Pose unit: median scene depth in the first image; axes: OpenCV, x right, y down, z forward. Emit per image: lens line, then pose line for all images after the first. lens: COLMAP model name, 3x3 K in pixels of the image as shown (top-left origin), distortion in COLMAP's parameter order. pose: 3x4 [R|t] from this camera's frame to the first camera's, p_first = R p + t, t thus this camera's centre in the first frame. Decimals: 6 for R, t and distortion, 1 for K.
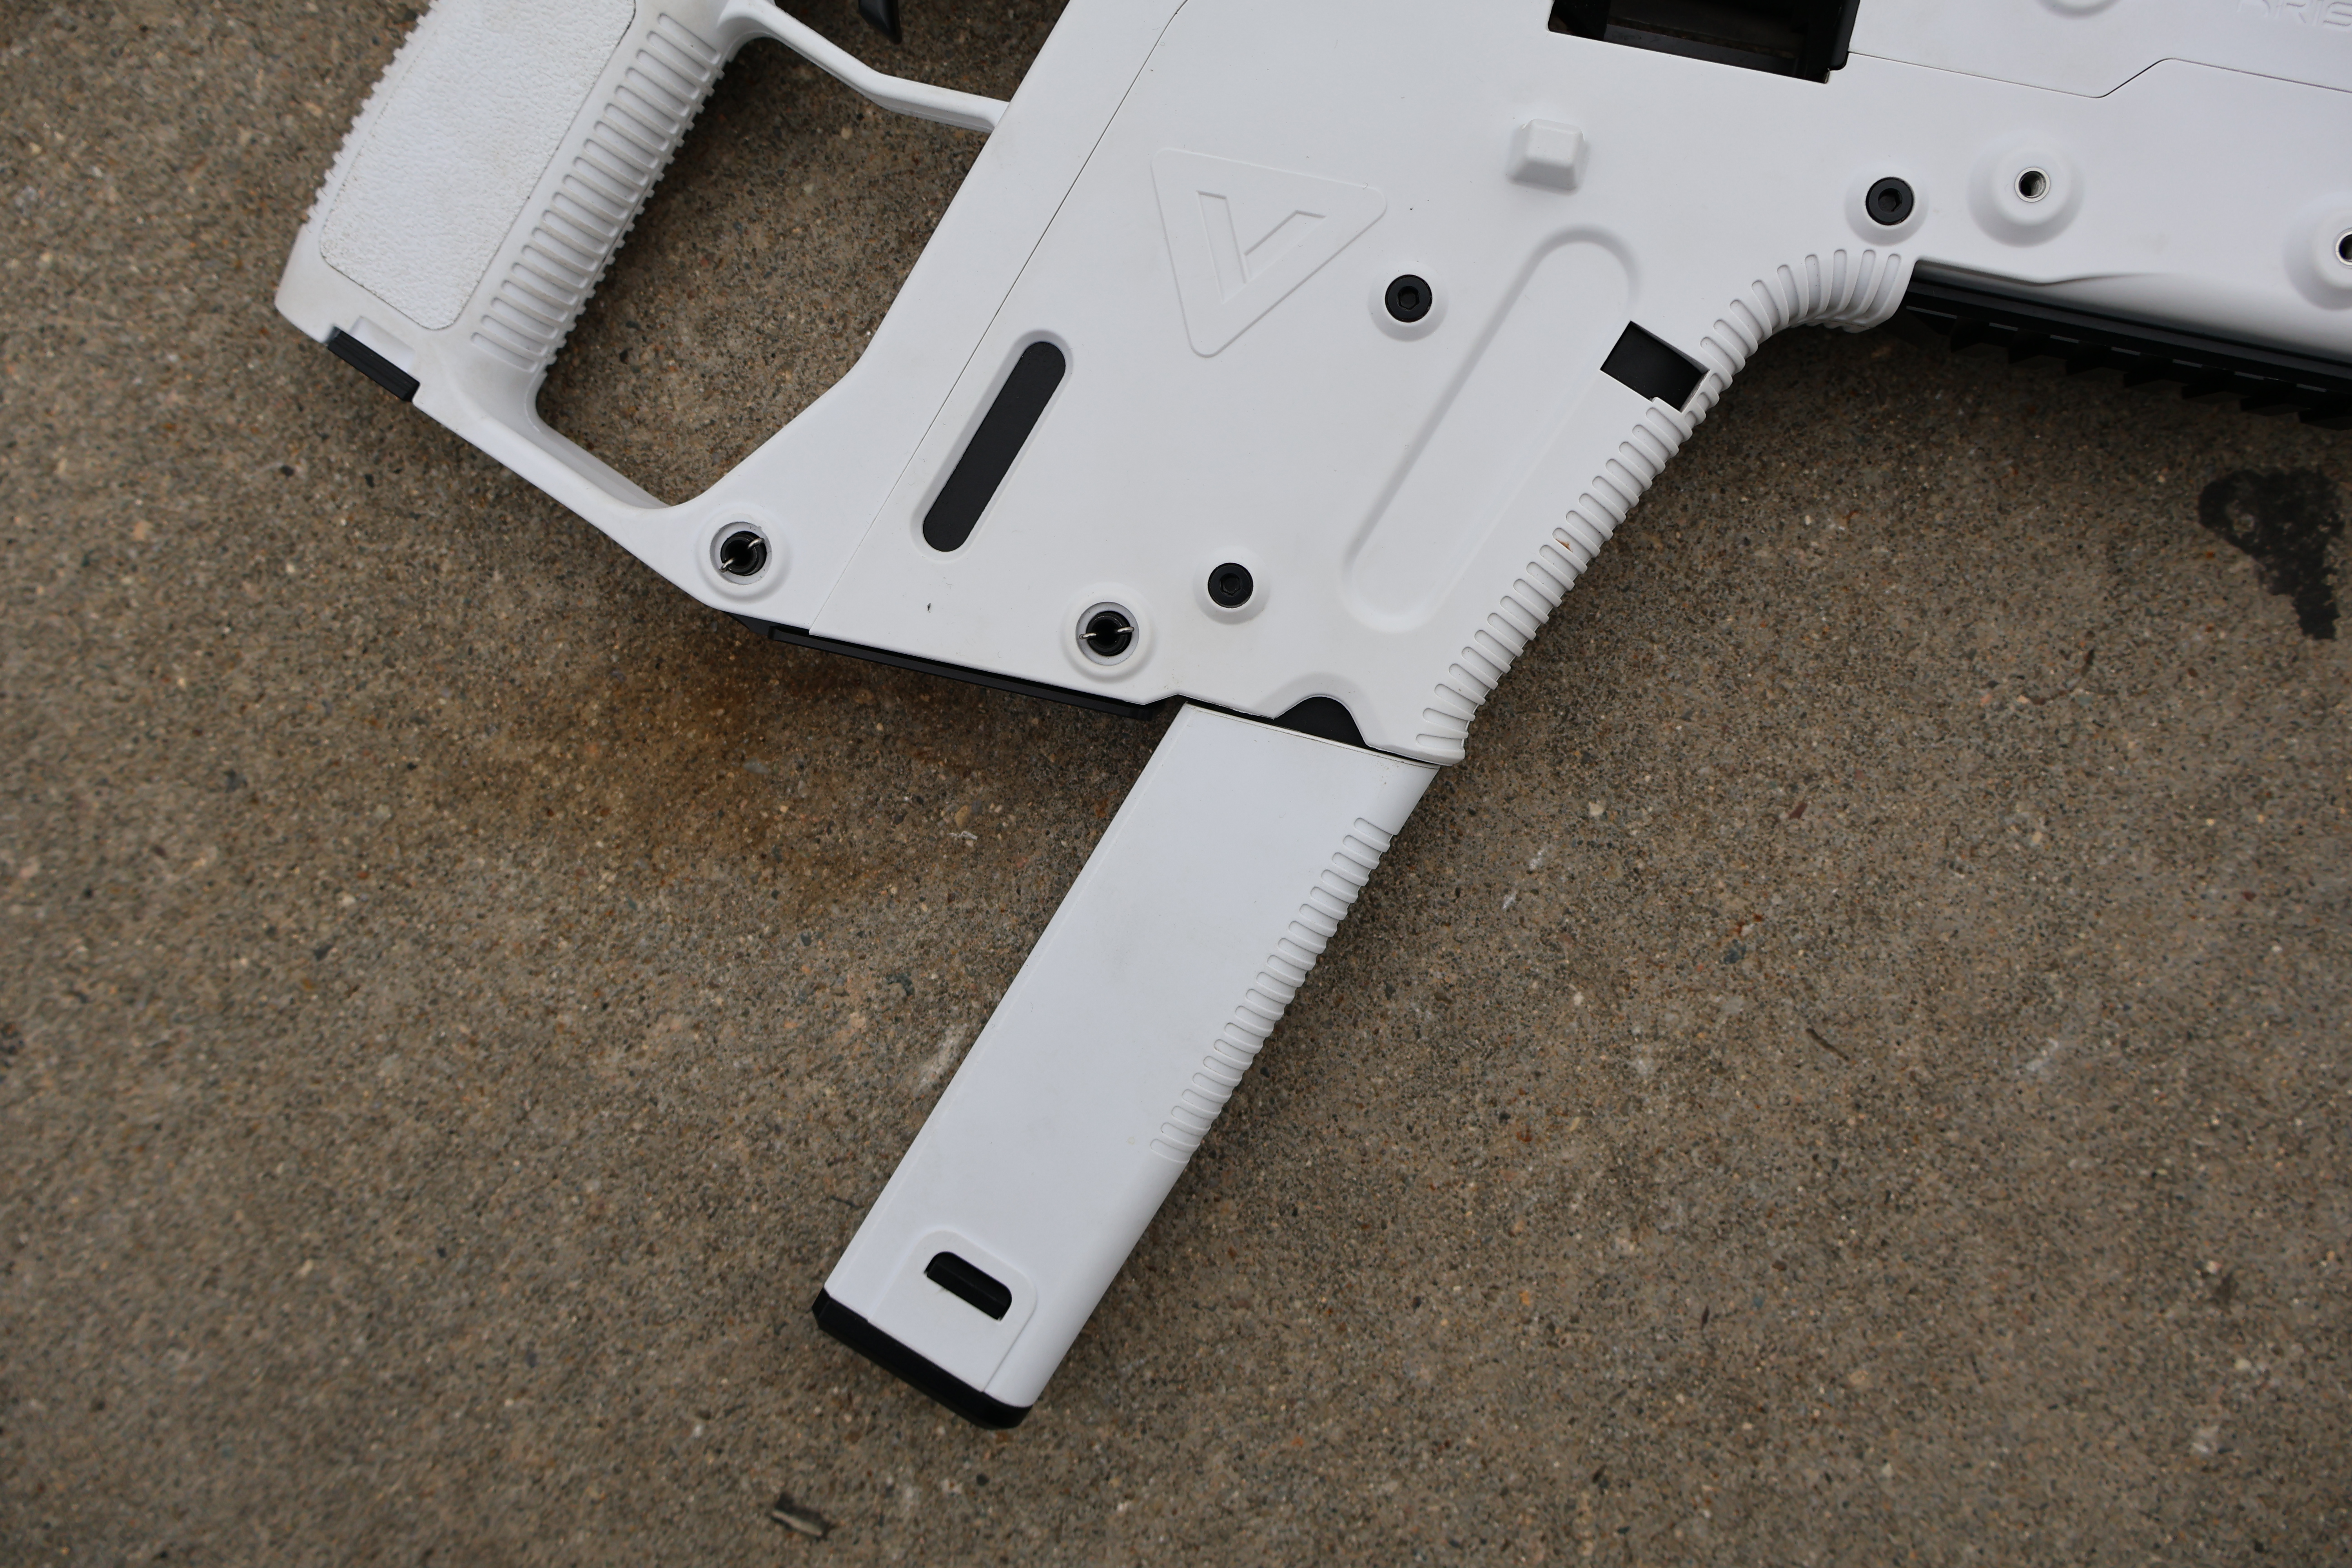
lens RADIAL K [[2039.6, 0, 1170.0], [0, 2039.6, 781.4], [0, 0, 1]] dist [0.014604, -0.008858]
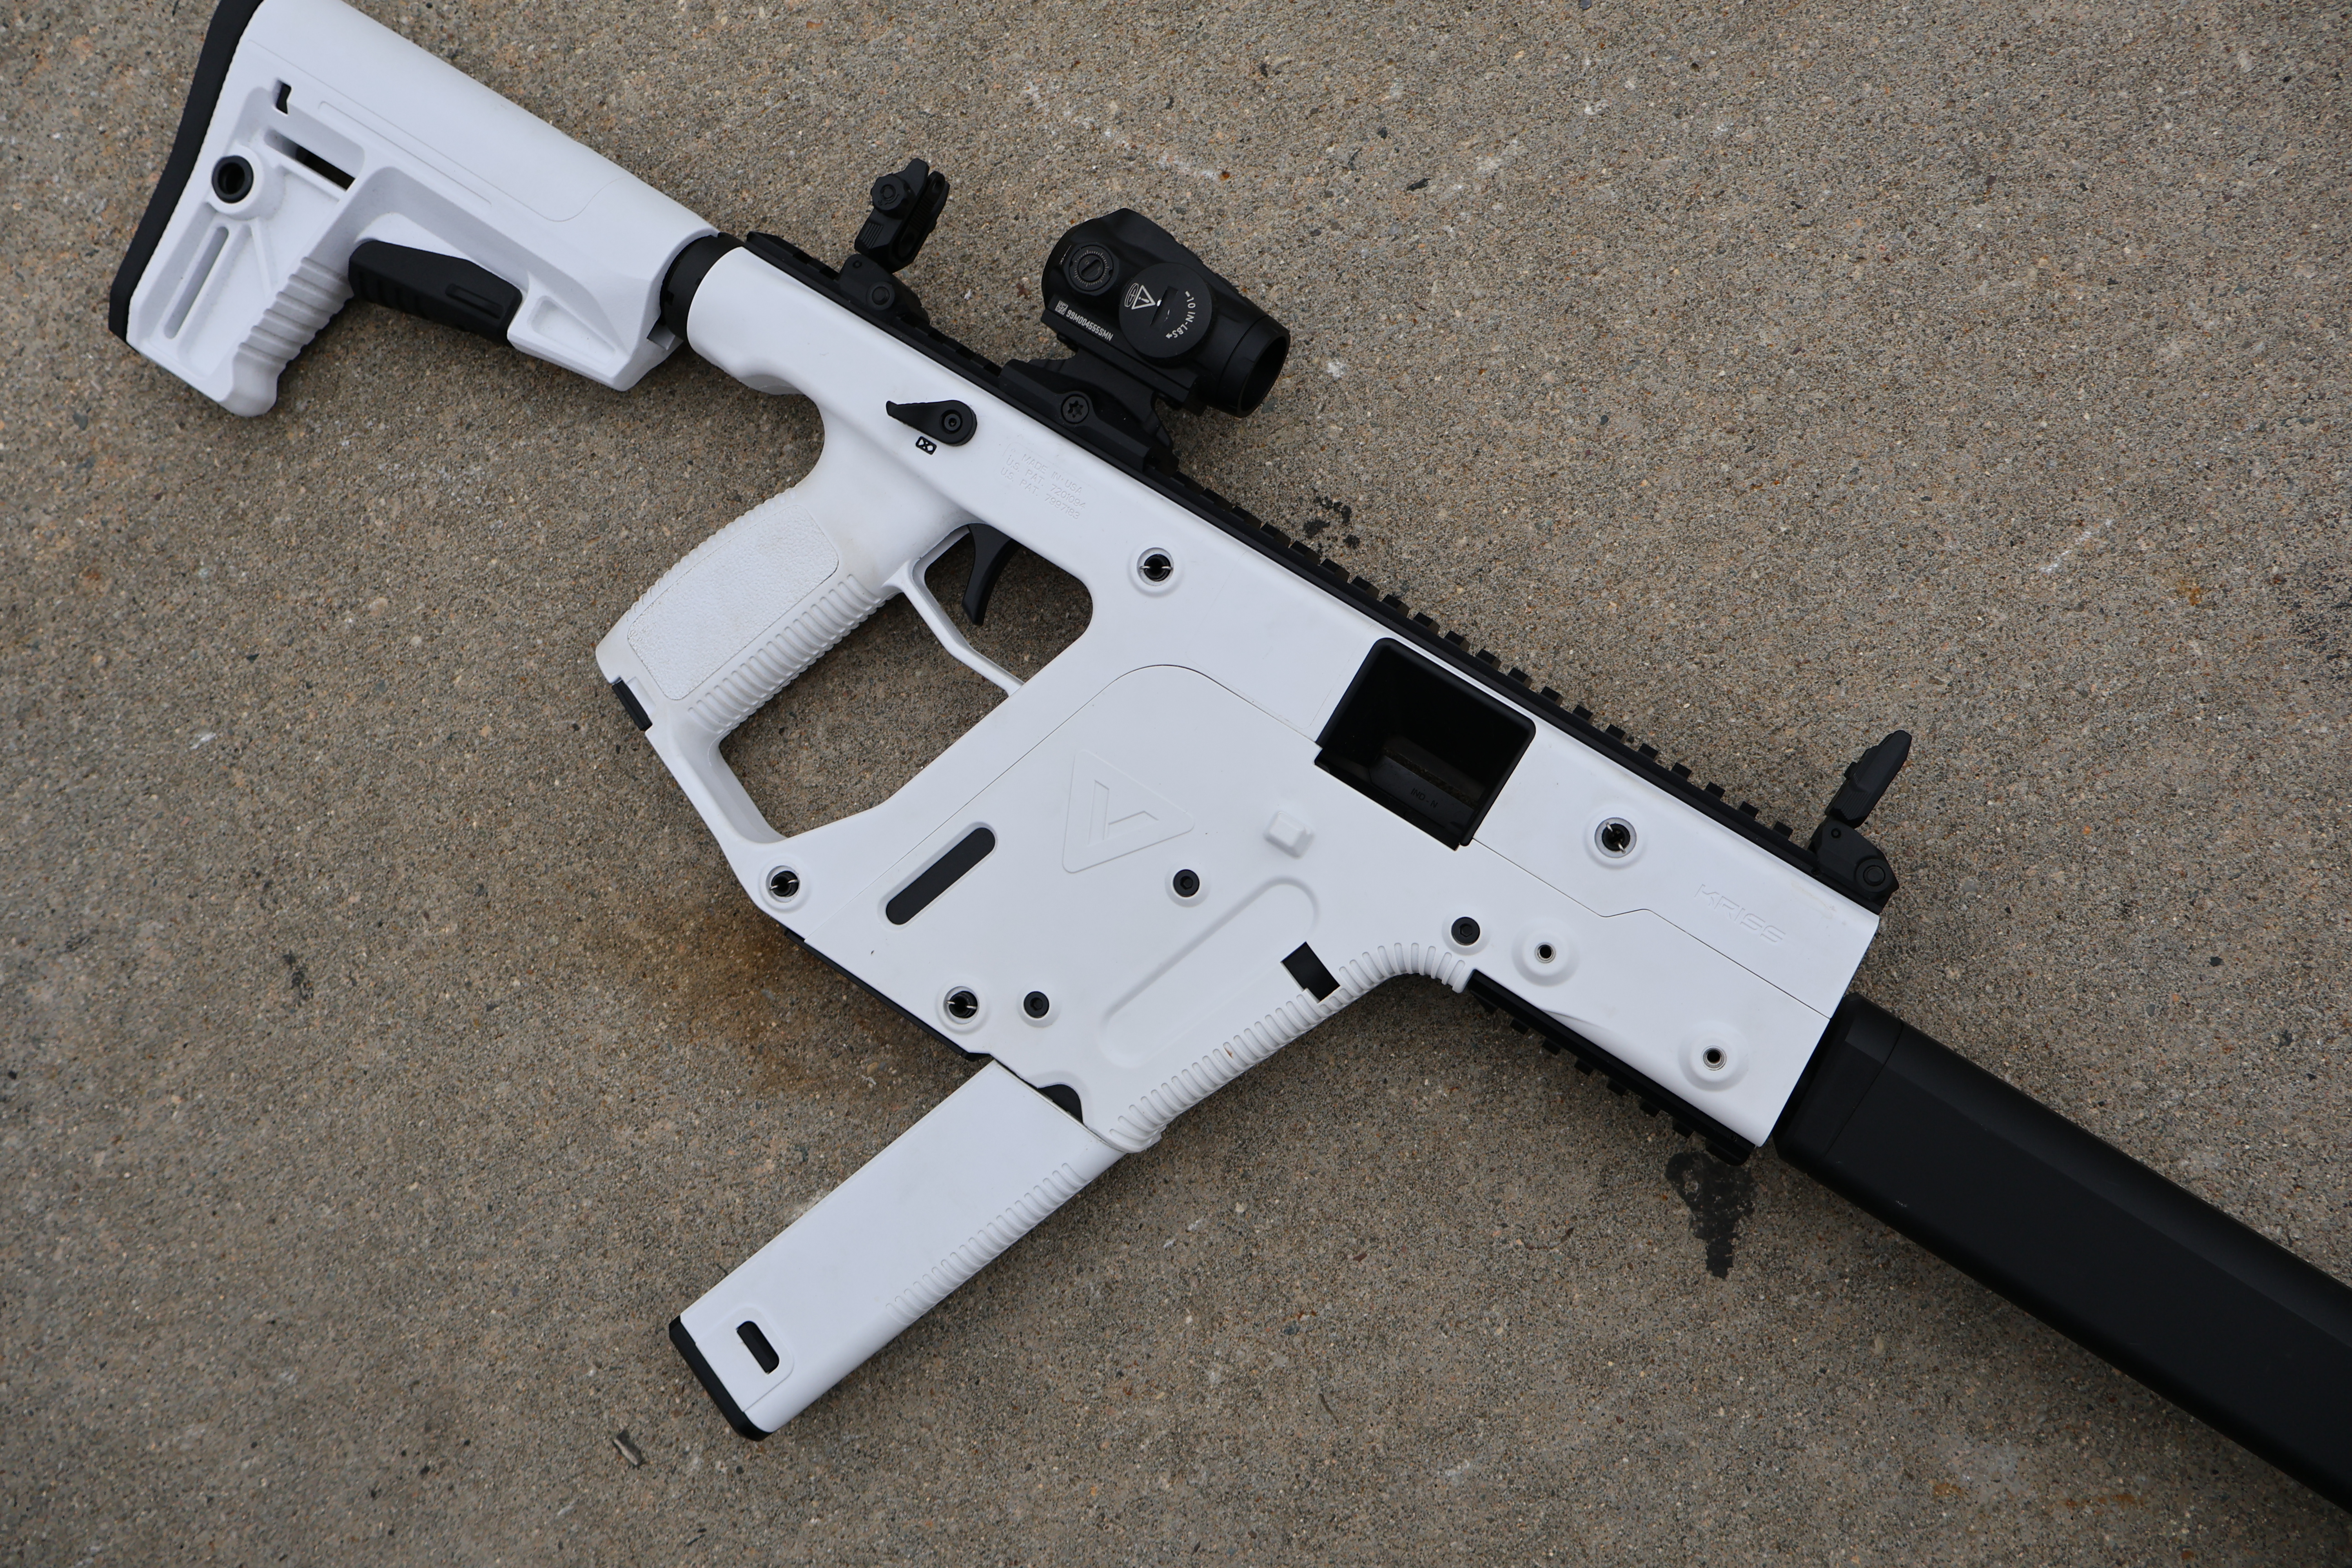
lens RADIAL K [[2039.6, 0, 1167.5], [0, 2039.6, 781.5], [0, 0, 1]] dist [0.014604, -0.008858]
pose [[0.930963, 0.331506, -0.153010, 0.285431], [-0.341801, 0.938646, -0.045993, -0.200235], [0.128375, 0.095117, 0.987154, -0.573429]]
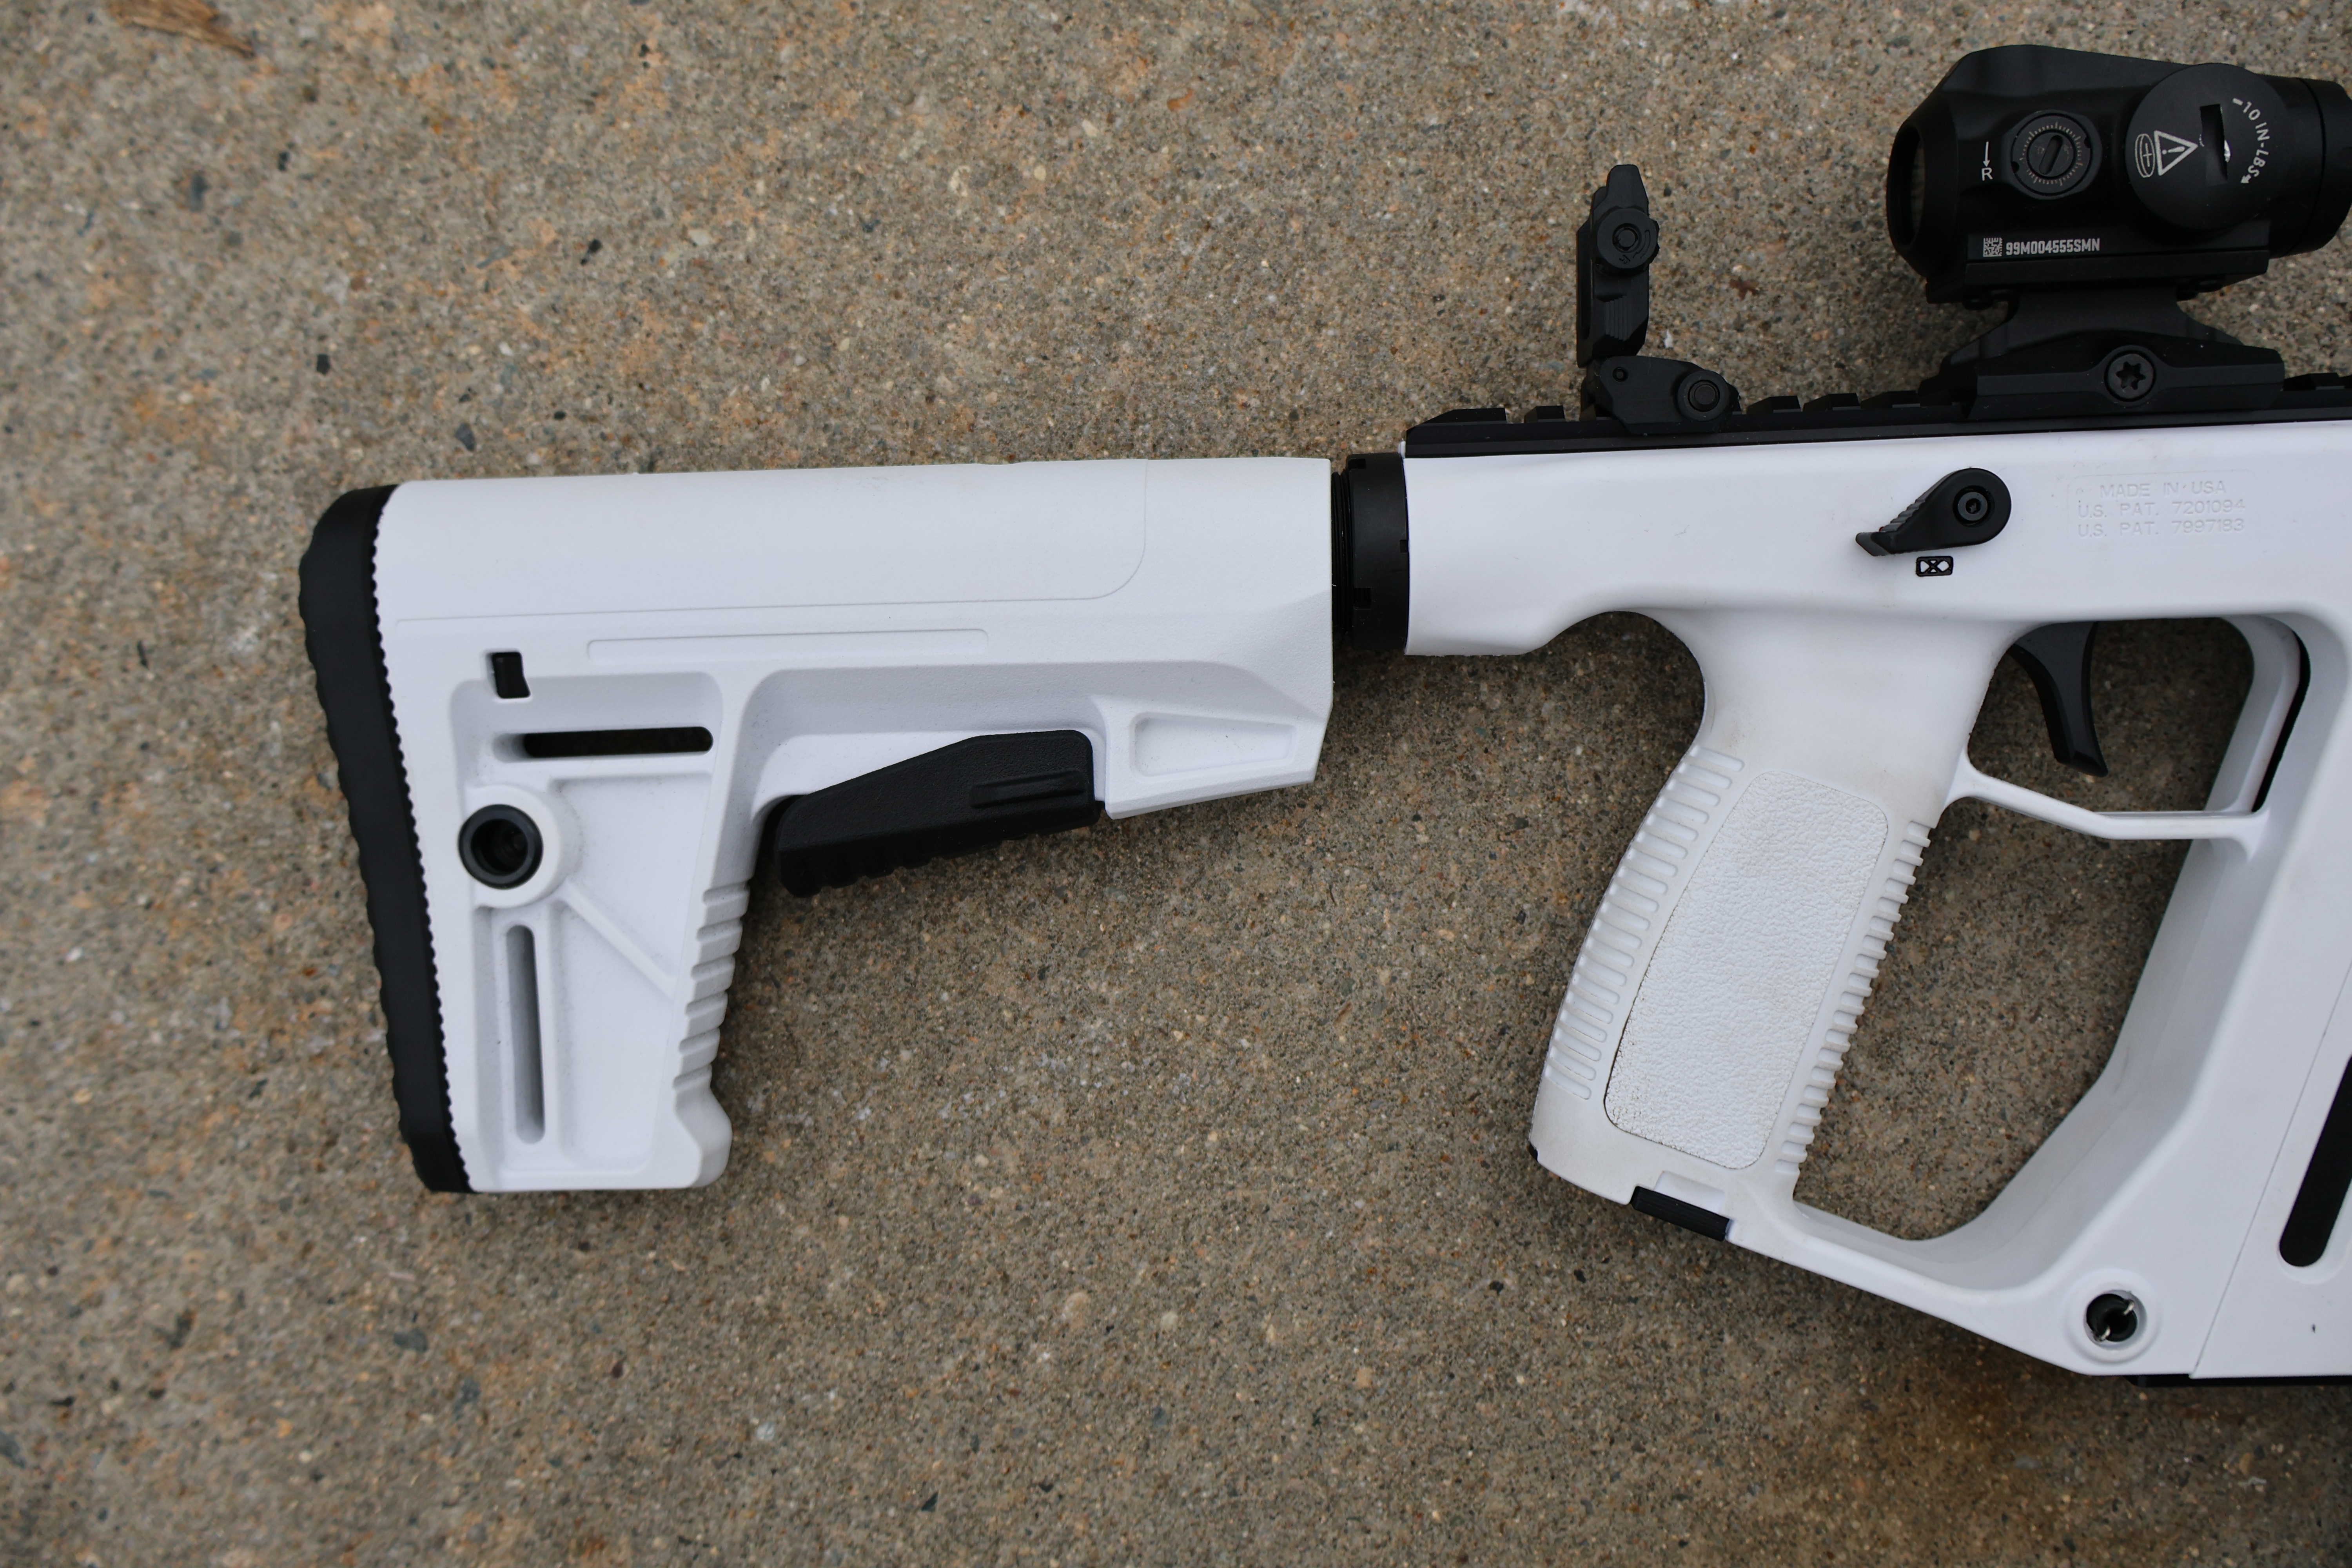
lens RADIAL K [[2039.6, 0, 1160.7], [0, 2039.6, 779.5], [0, 0, 1]] dist [0.014604, -0.008858]
pose [[0.970637, -0.240077, 0.015037, -0.552956], [0.240493, 0.969853, -0.039359, -0.397214], [-0.005135, 0.041820, 0.999112, -0.011475]]
